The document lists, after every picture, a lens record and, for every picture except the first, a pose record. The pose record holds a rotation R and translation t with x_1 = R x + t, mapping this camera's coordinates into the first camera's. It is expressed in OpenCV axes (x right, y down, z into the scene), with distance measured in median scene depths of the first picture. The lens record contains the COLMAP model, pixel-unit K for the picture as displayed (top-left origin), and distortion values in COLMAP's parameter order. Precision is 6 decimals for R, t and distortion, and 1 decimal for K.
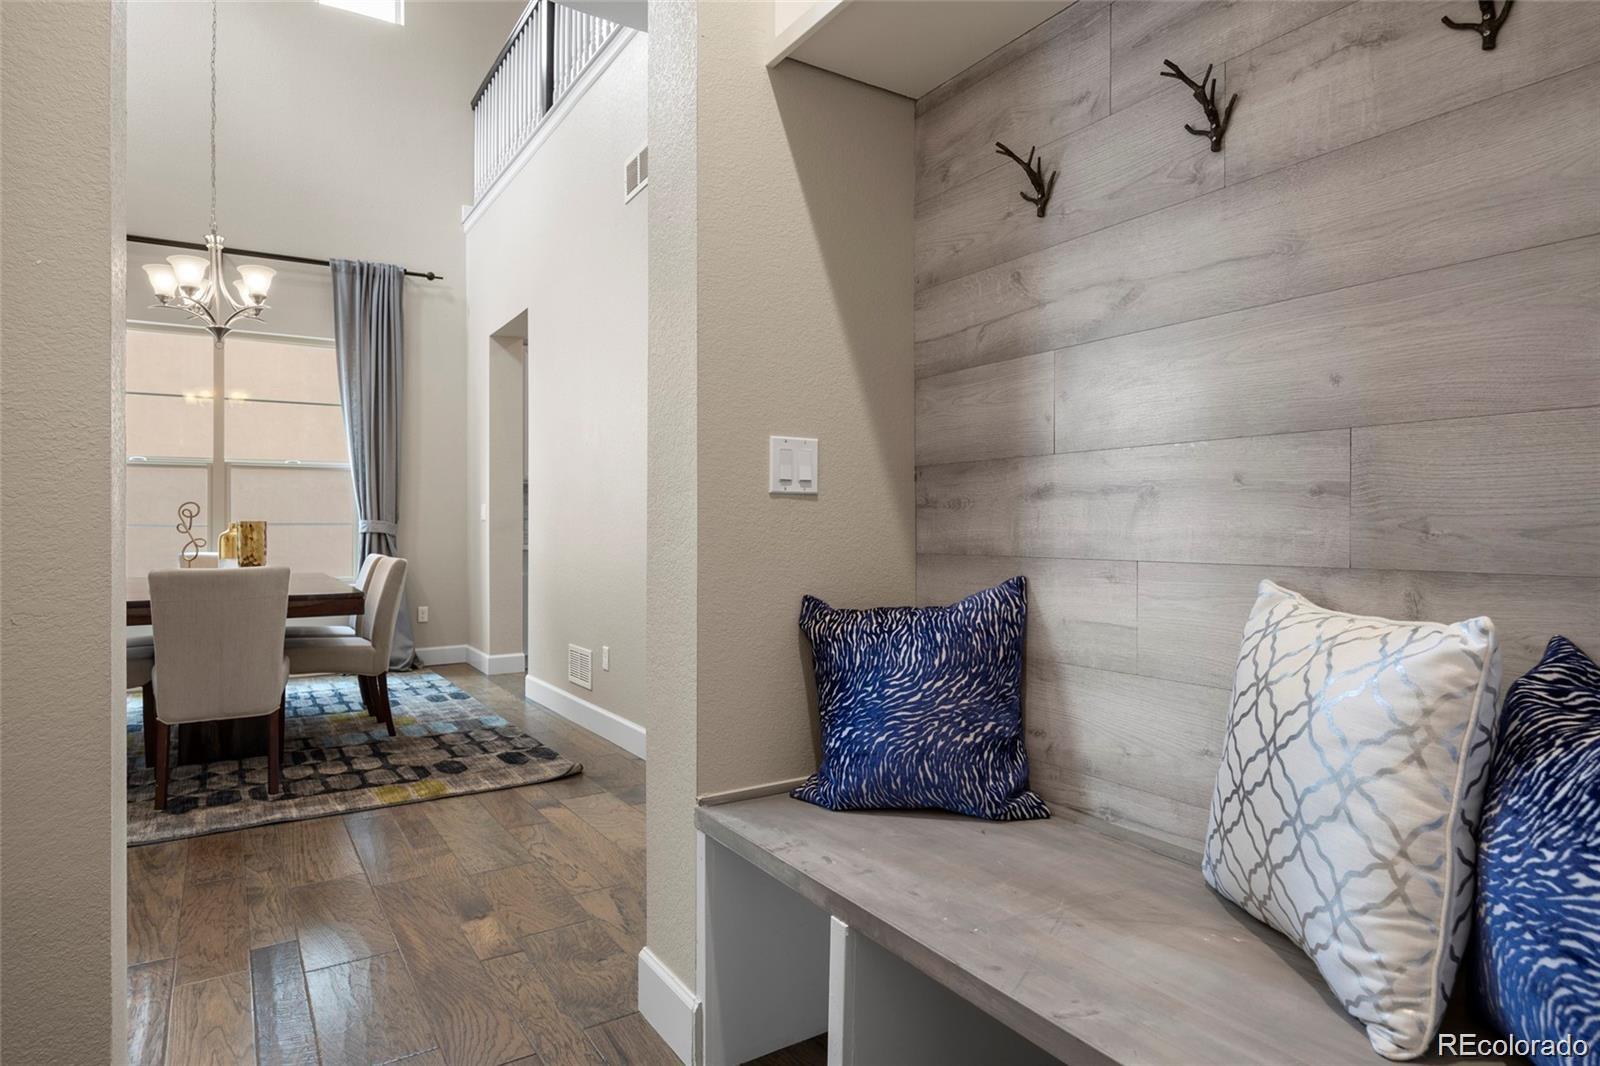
lens RADIAL K [[913.3, 0, 795.2], [0, 913.3, 516.1], [0, 0, 1]] dist [0.042570, -0.030522]
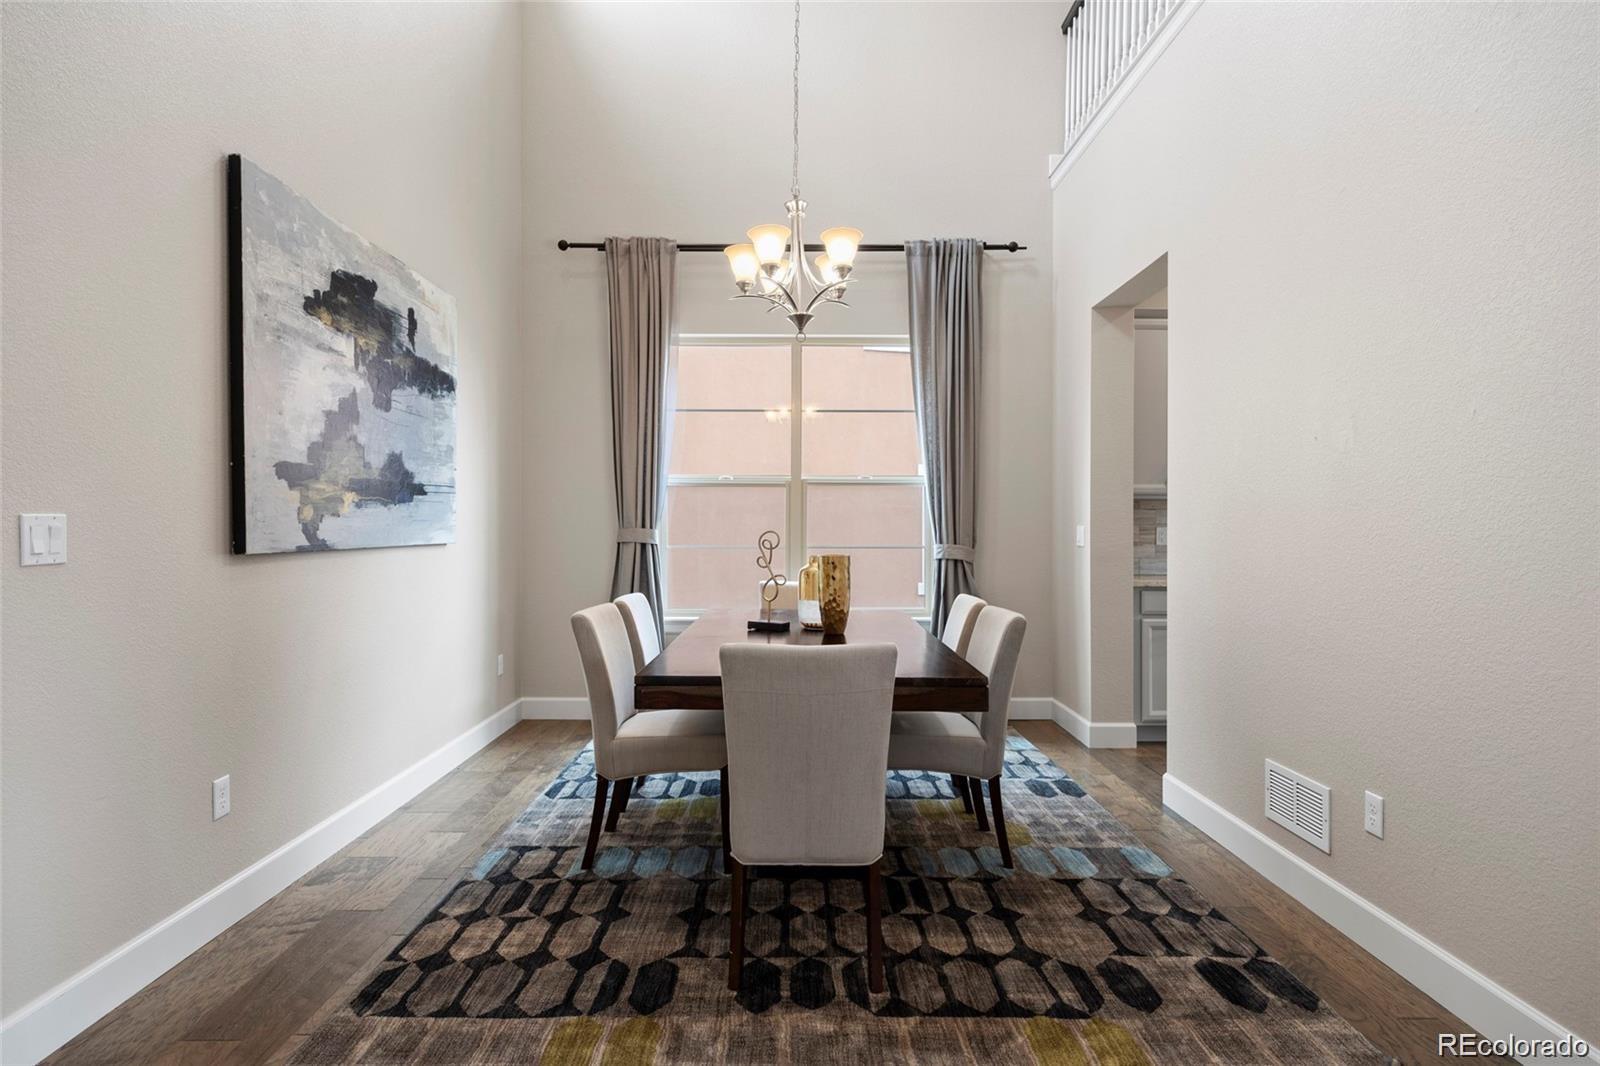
lens RADIAL K [[866.3, 0, 802.2], [0, 866.3, 523.2], [0, 0, 1]] dist [-0.003916, -0.000620]
pose [[0.856049, 0.003636, -0.516881, -0.185603], [-0.000473, 0.999980, 0.006252, -0.022311], [0.516894, -0.005108, 0.856034, 0.284594]]
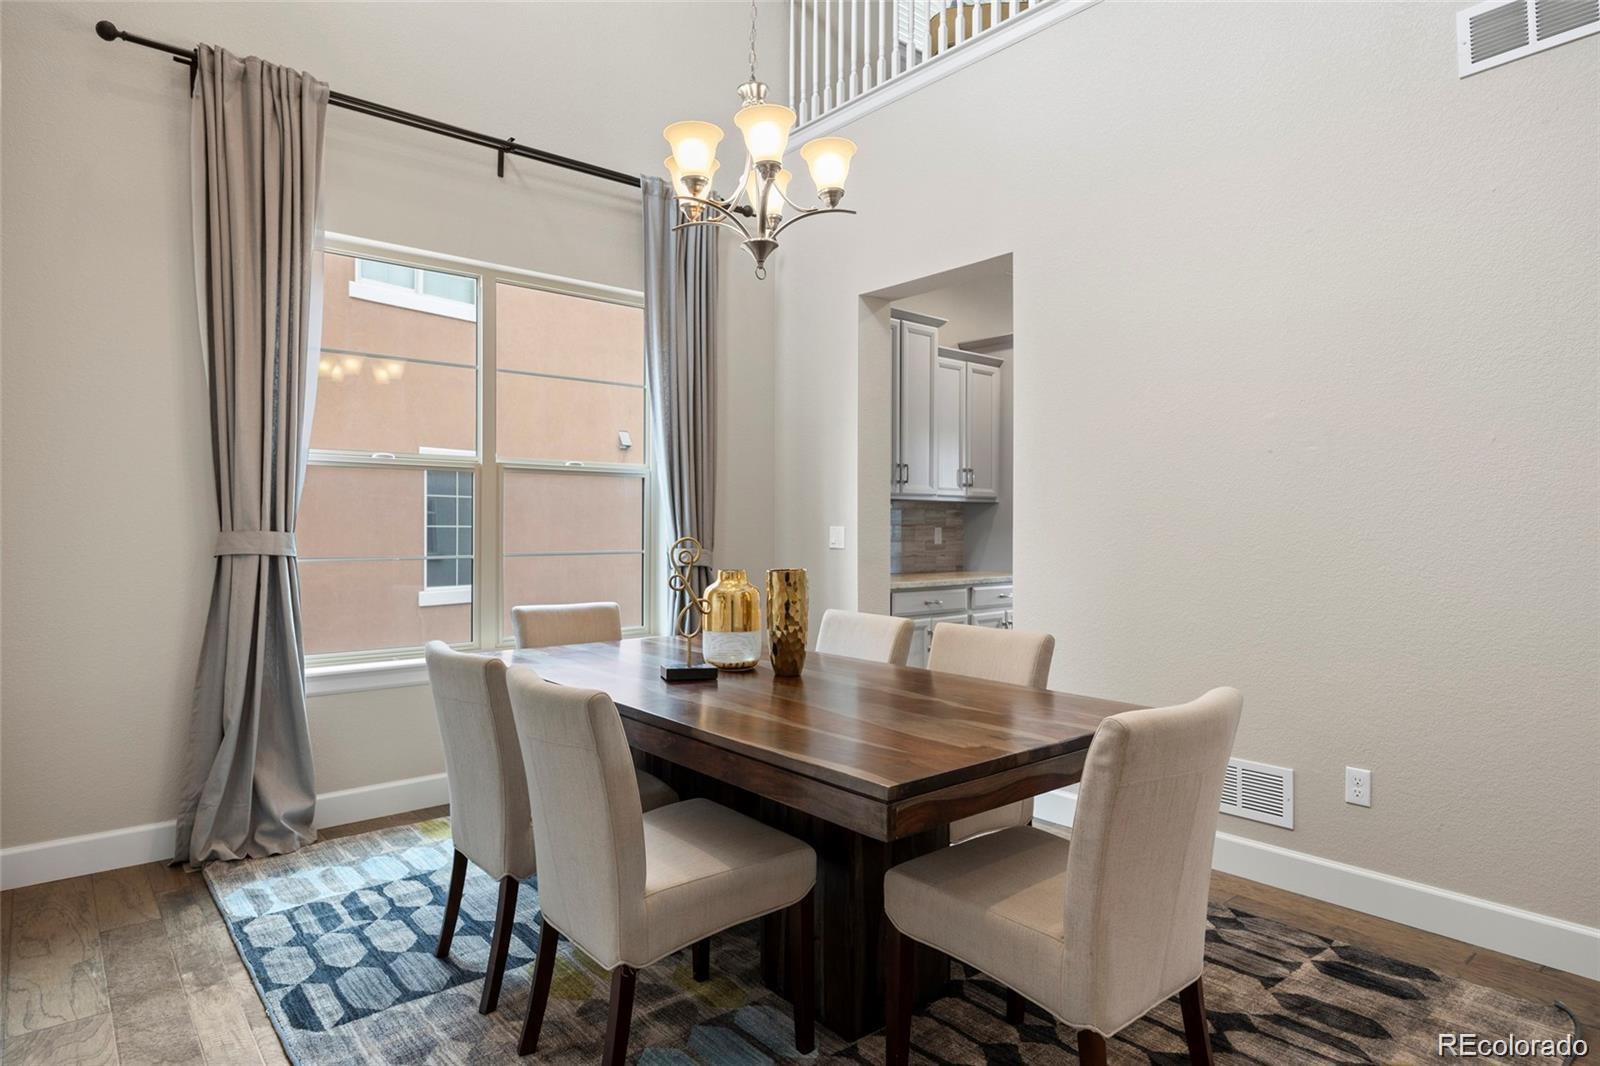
lens RADIAL K [[891.8, 0, 800.7], [0, 891.8, 512.8], [0, 0, 1]] dist [-0.003270, -0.001162]
pose [[0.987922, 0.009366, 0.154666, -0.546611], [-0.009224, 0.999956, -0.001633, -0.025503], [-0.154674, 0.000187, 0.987965, 0.350891]]
